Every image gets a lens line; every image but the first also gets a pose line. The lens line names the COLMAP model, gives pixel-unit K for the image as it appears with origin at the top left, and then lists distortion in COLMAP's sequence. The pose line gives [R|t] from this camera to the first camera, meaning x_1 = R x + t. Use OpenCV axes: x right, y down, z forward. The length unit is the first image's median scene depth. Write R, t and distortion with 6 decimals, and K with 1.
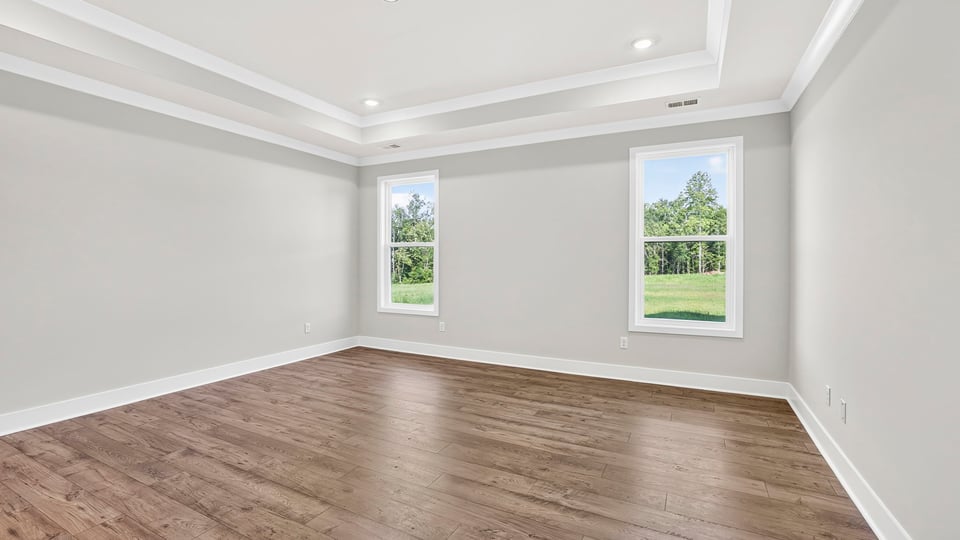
lens RADIAL K [[415.1, 0, 482.6], [0, 415.1, 272.1], [0, 0, 1]] dist [-0.029099, 0.002277]
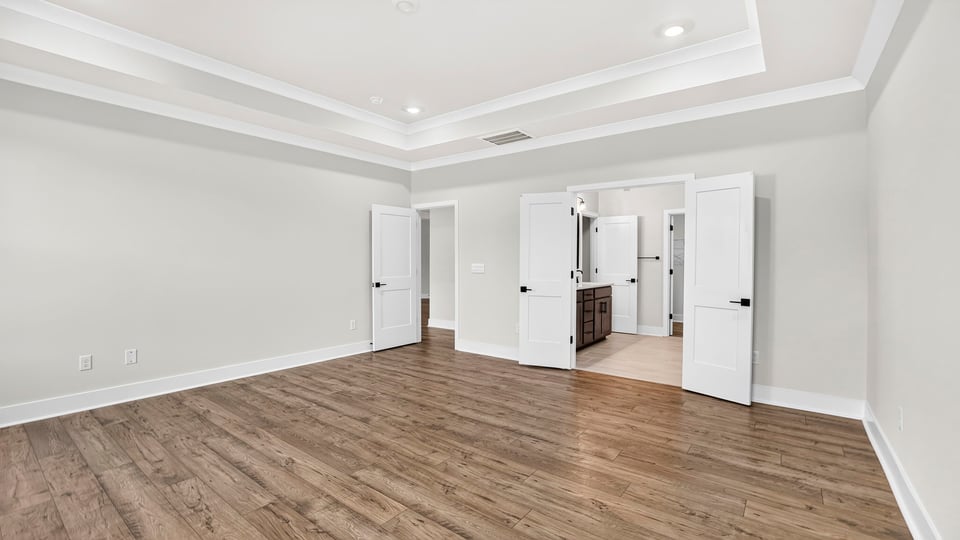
lens RADIAL K [[415.1, 0, 472.0], [0, 415.1, 265.2], [0, 0, 1]] dist [-0.029099, 0.002277]
pose [[-0.979262, -0.006651, 0.202489, -0.480215], [0.001769, 0.999142, 0.041375, -0.043841], [-0.202591, 0.040875, -0.978410, 1.571953]]
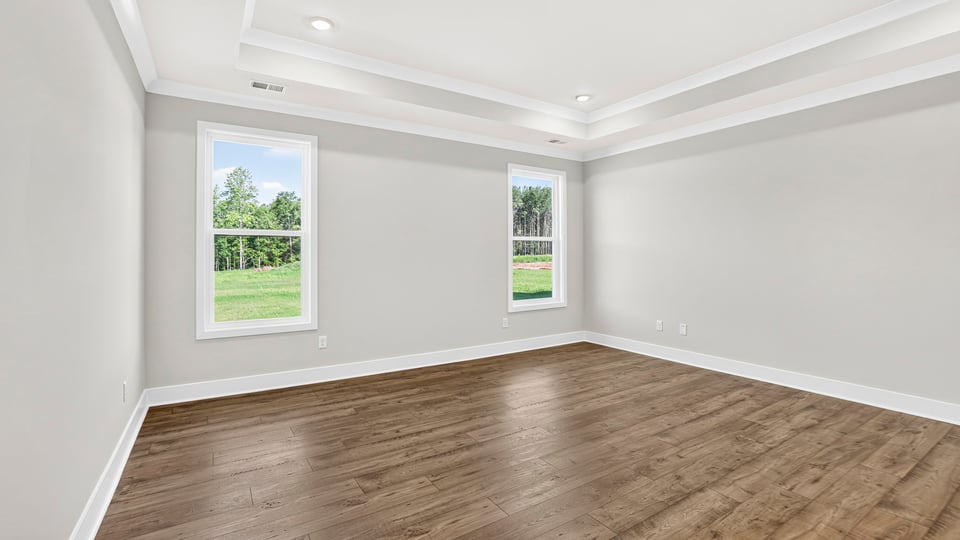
lens RADIAL K [[415.1, 0, 468.9], [0, 415.1, 253.8], [0, 0, 1]] dist [-0.029099, 0.002277]
pose [[0.517875, 0.000052, 0.855456, -0.970757], [0.029280, 0.999413, -0.017787, -0.014376], [-0.854955, 0.034259, 0.517570, 0.593735]]
